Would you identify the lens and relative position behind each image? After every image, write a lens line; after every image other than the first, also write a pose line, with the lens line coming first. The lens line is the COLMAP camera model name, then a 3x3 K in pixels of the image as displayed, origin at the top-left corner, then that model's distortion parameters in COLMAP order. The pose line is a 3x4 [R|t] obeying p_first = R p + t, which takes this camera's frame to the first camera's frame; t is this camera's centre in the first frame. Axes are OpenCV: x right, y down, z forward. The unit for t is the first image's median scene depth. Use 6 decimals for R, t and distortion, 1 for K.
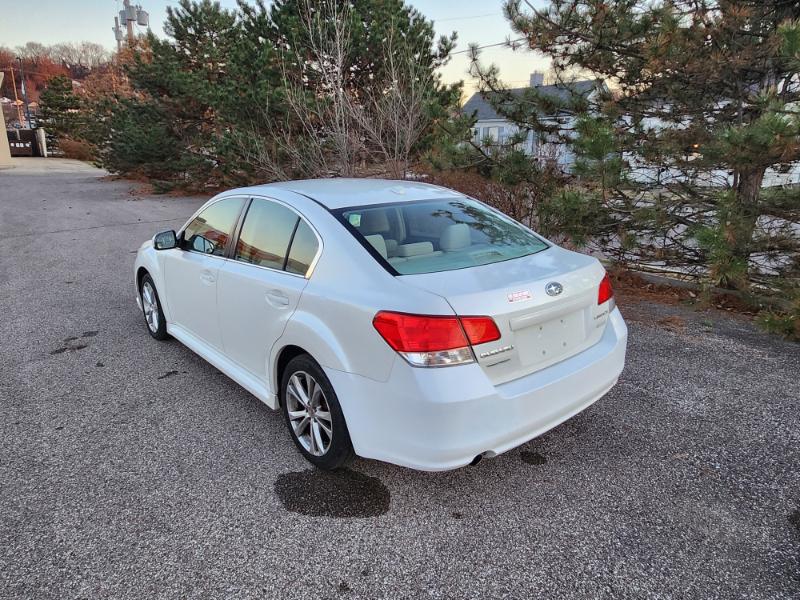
lens RADIAL K [[545.6, 0, 396.4], [0, 545.6, 295.3], [0, 0, 1]] dist [0.004847, -0.000914]
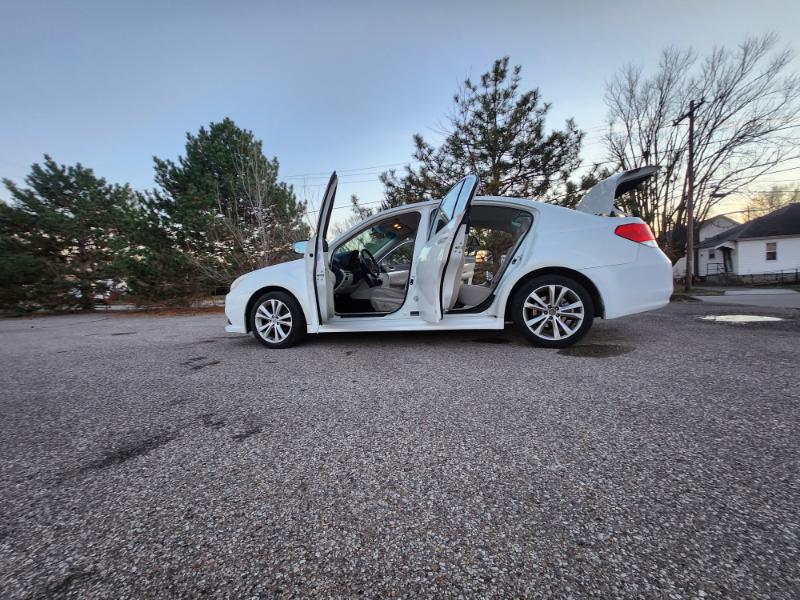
lens RADIAL K [[316.8, 0, 398.1], [0, 316.8, 292.7], [0, 0, 1]] dist [0.004434, 0.000879]
pose [[0.819600, -0.052192, 0.570554, -0.891111], [0.199146, 0.959700, -0.198283, 0.219650], [-0.537212, 0.276136, 0.796964, 0.434321]]
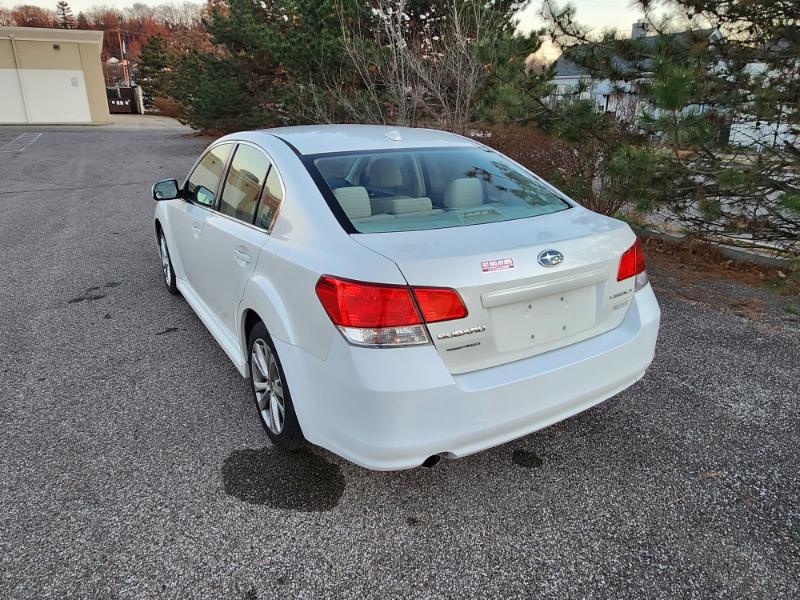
lens RADIAL K [[545.6, 0, 396.1], [0, 545.6, 298.1], [0, 0, 1]] dist [0.004847, -0.000914]
pose [[0.987749, 0.054958, -0.146055, 0.145444], [-0.044567, 0.996299, 0.073496, -0.001605], [0.149554, -0.066087, 0.986543, 0.140971]]
